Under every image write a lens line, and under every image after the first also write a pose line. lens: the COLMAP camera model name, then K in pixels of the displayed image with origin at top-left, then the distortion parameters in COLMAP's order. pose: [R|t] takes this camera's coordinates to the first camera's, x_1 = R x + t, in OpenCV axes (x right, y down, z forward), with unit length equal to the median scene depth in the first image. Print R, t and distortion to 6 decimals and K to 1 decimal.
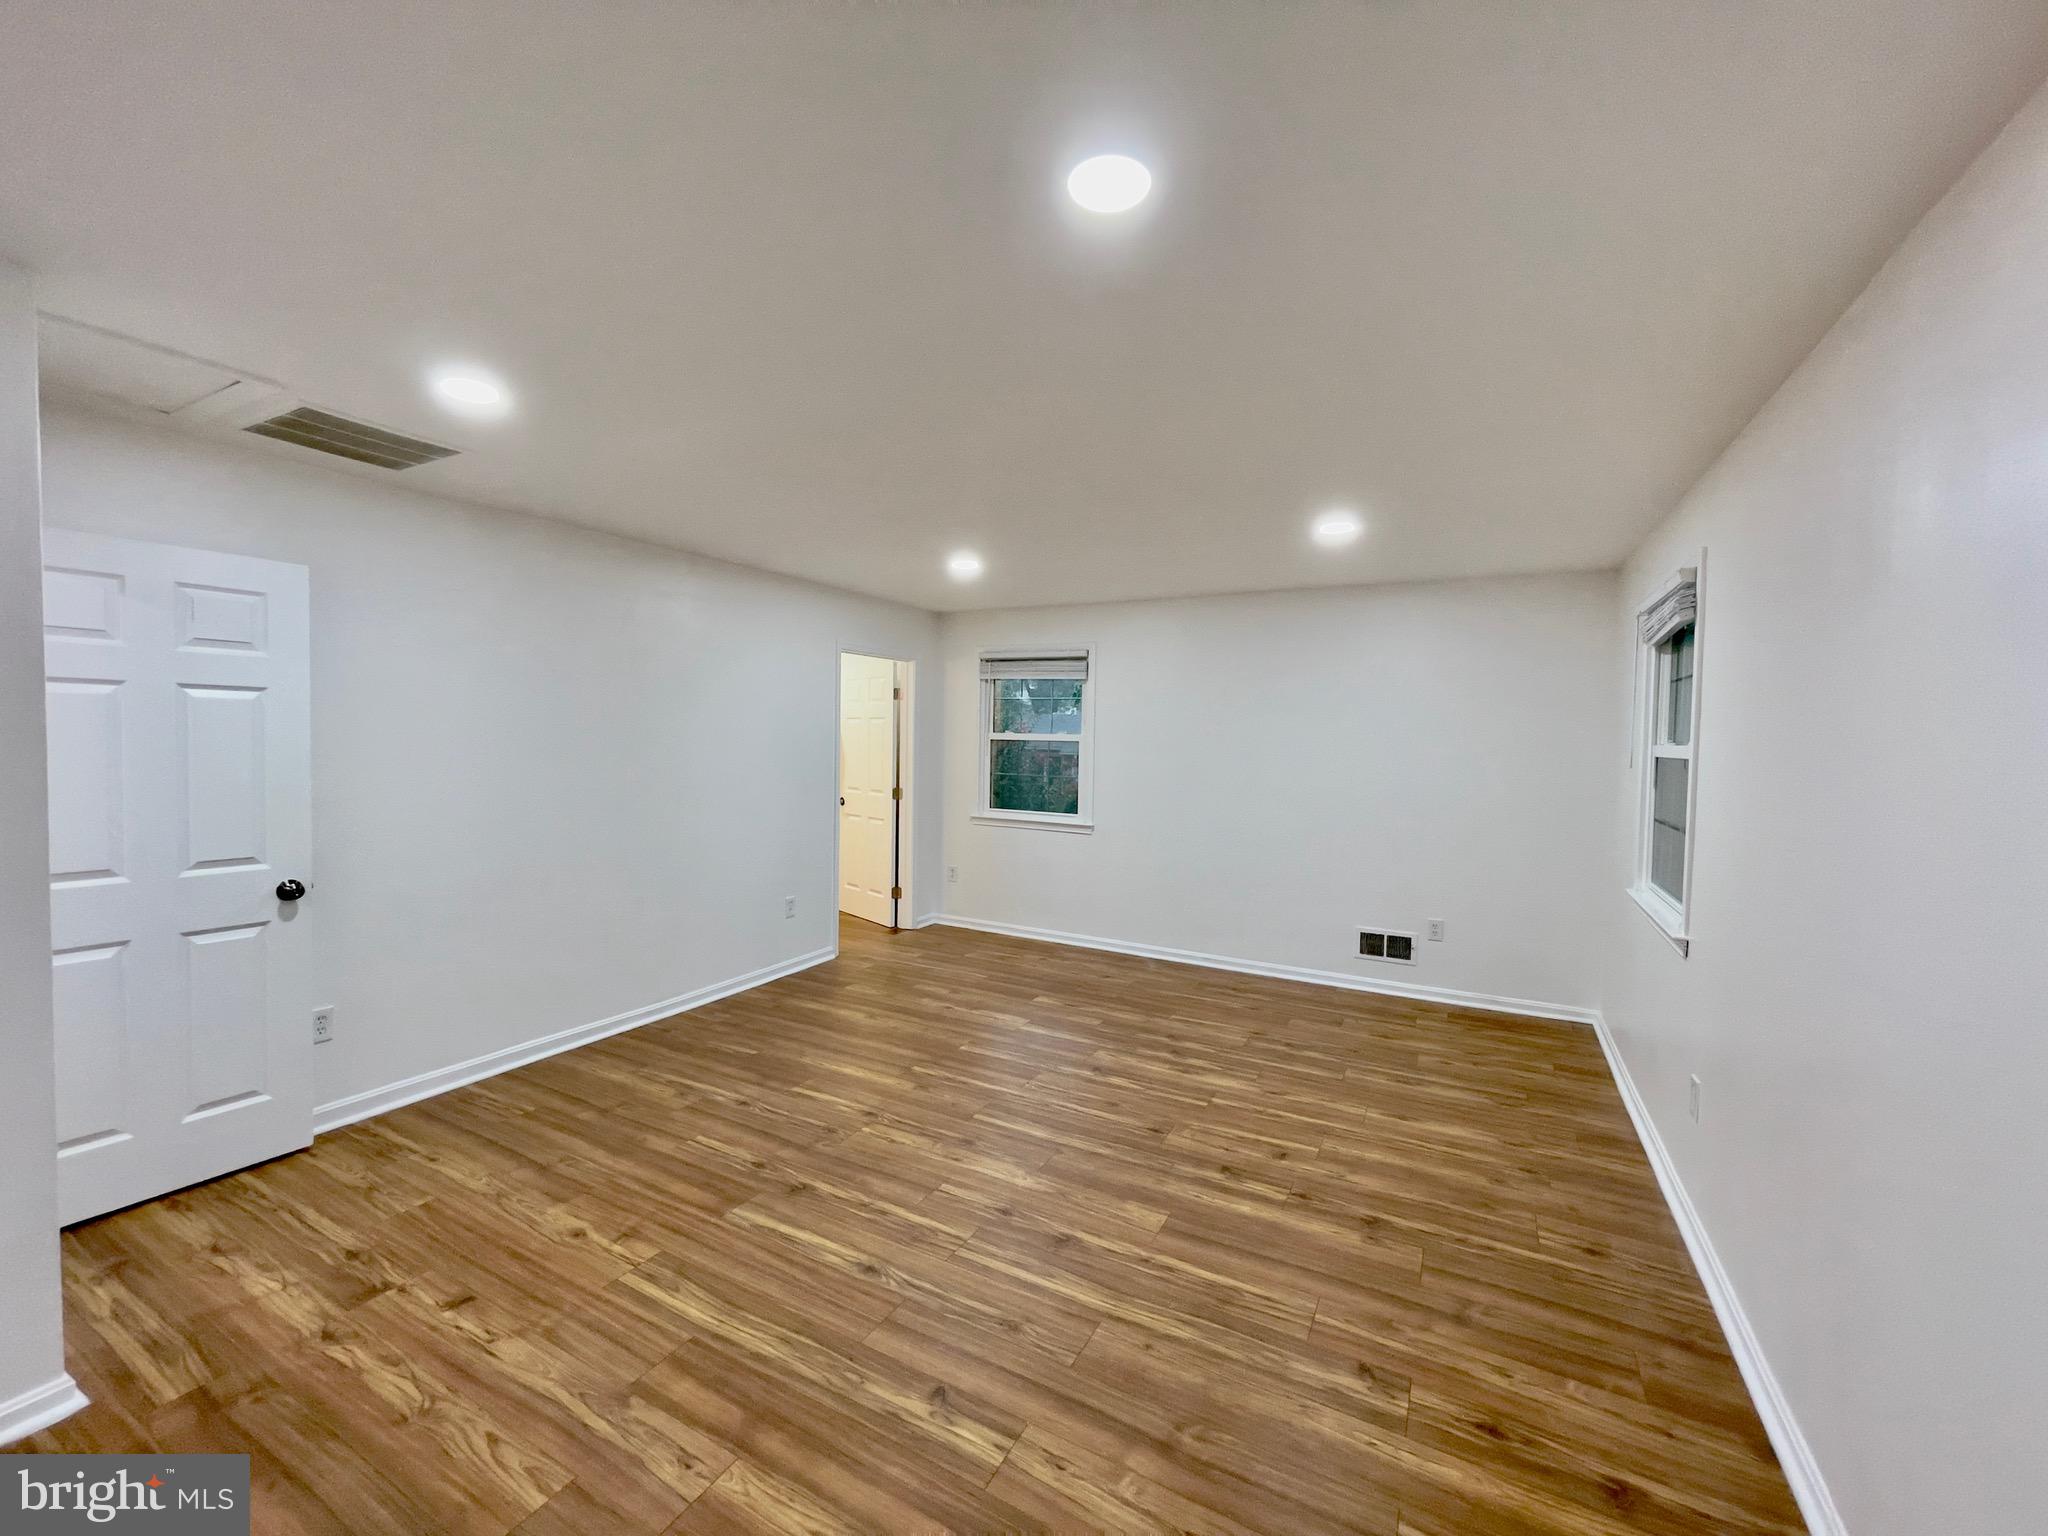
lens RADIAL K [[827.5, 0, 1021.0], [0, 827.5, 768.3], [0, 0, 1]] dist [-0.000070, 0.000055]
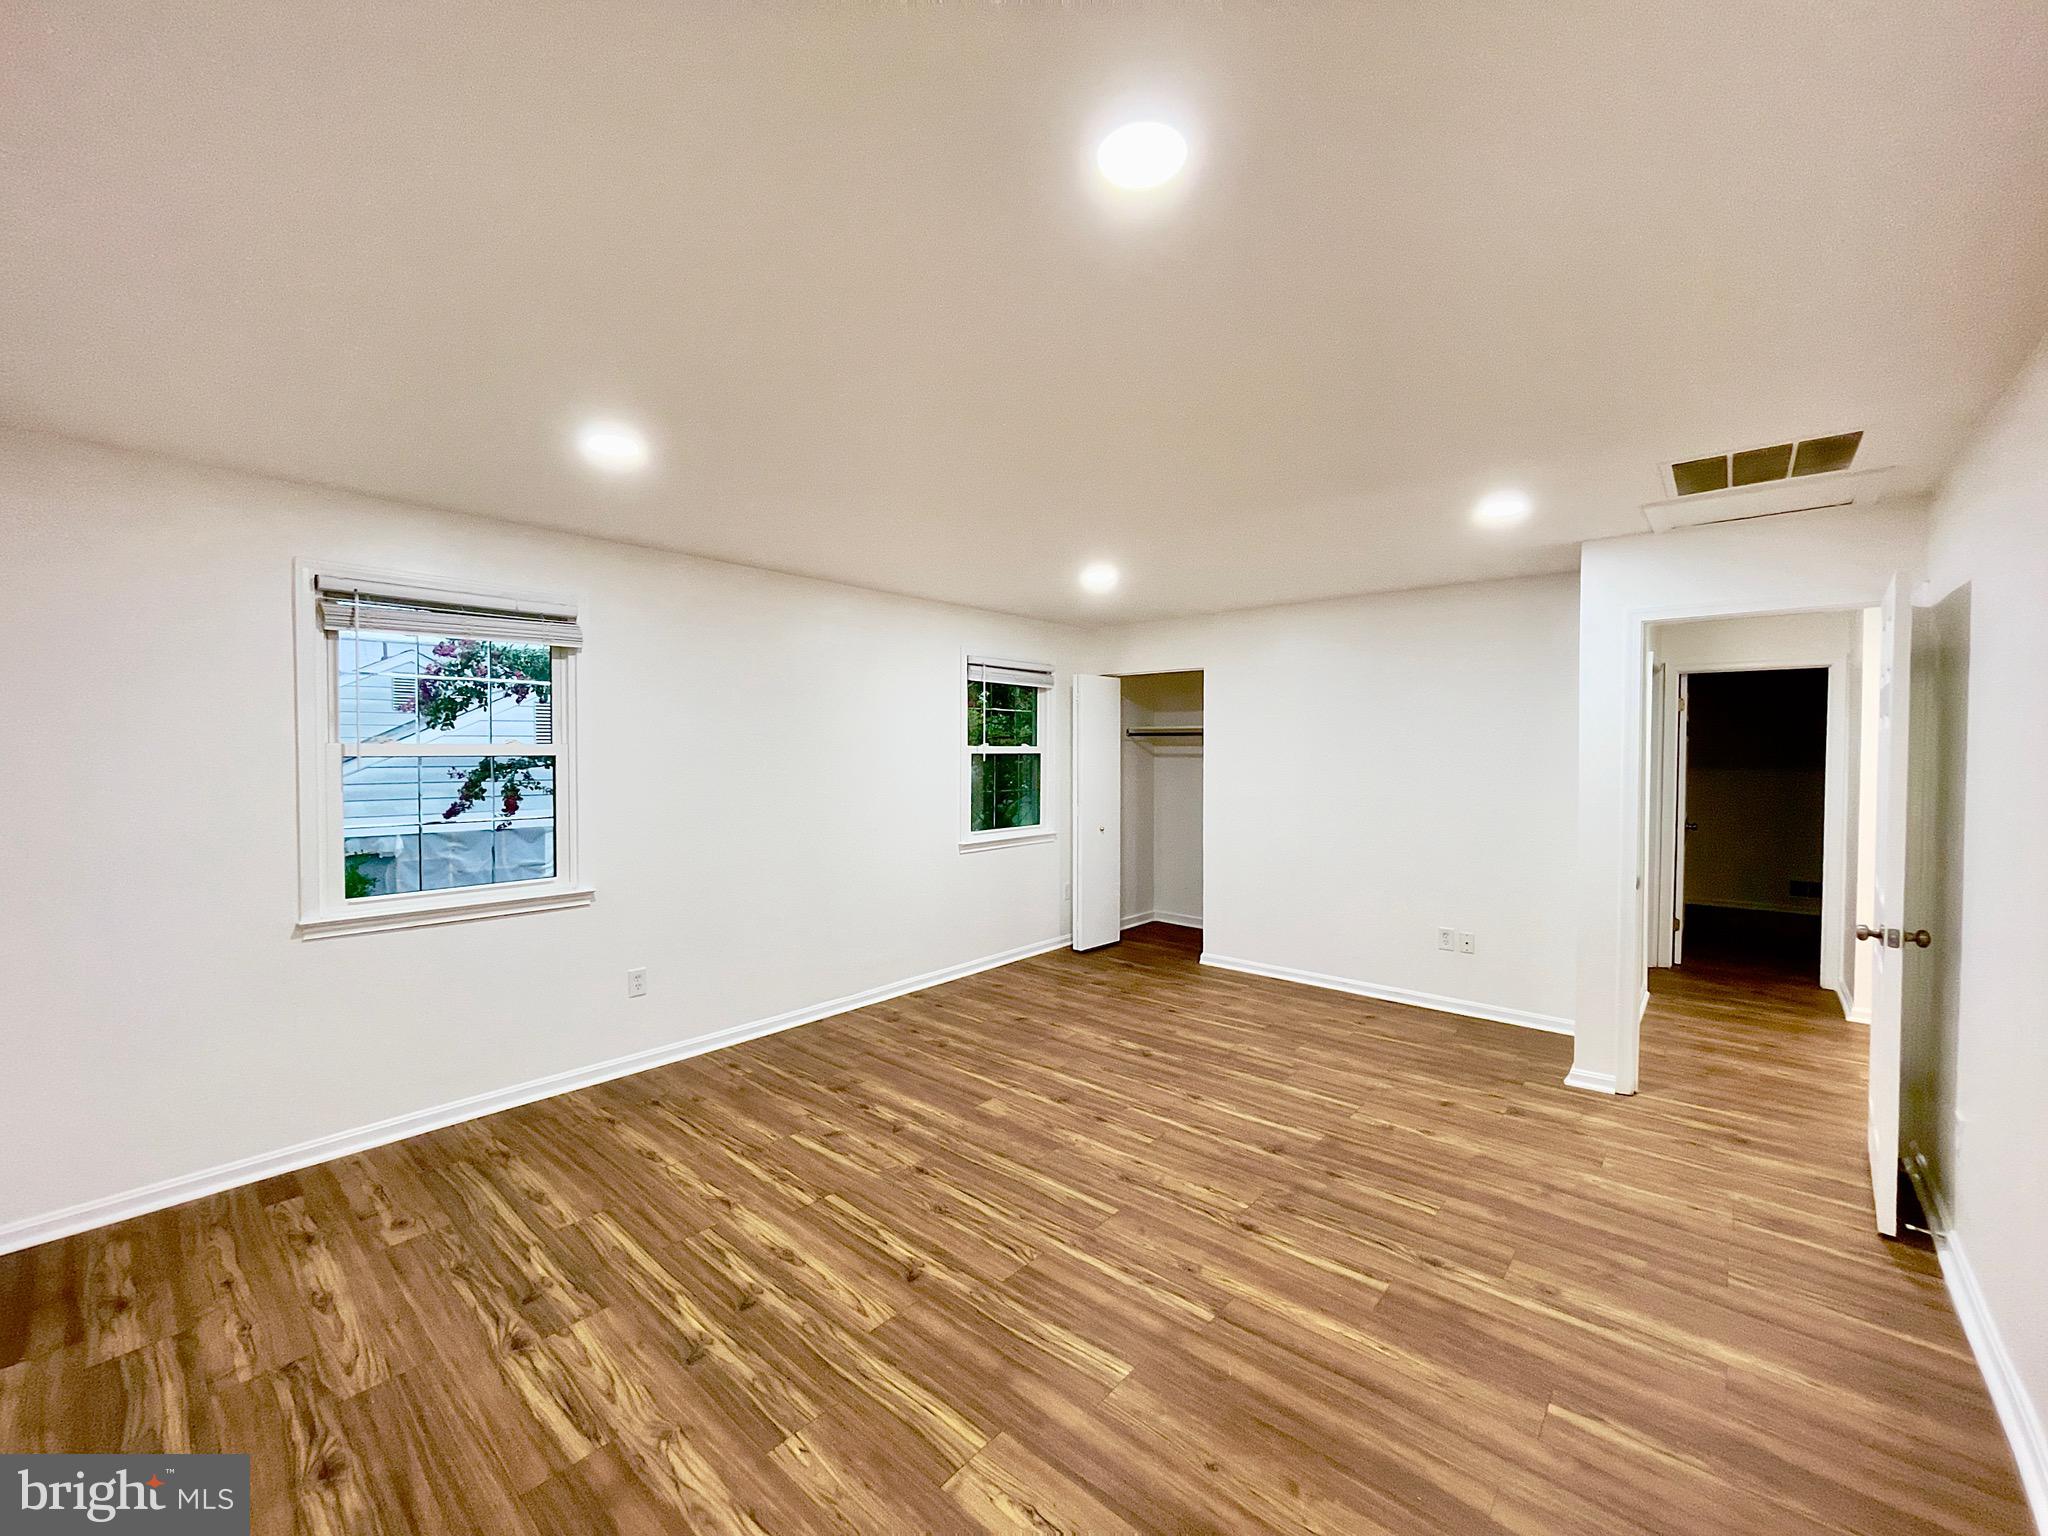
lens RADIAL K [[827.5, 0, 1014.9], [0, 827.5, 763.3], [0, 0, 1]] dist [-0.000070, 0.000055]
pose [[-0.974316, -0.025763, 0.223706, -0.147535], [-0.011510, 0.997833, 0.064789, -0.086584], [-0.224891, 0.060550, -0.972501, 2.024330]]
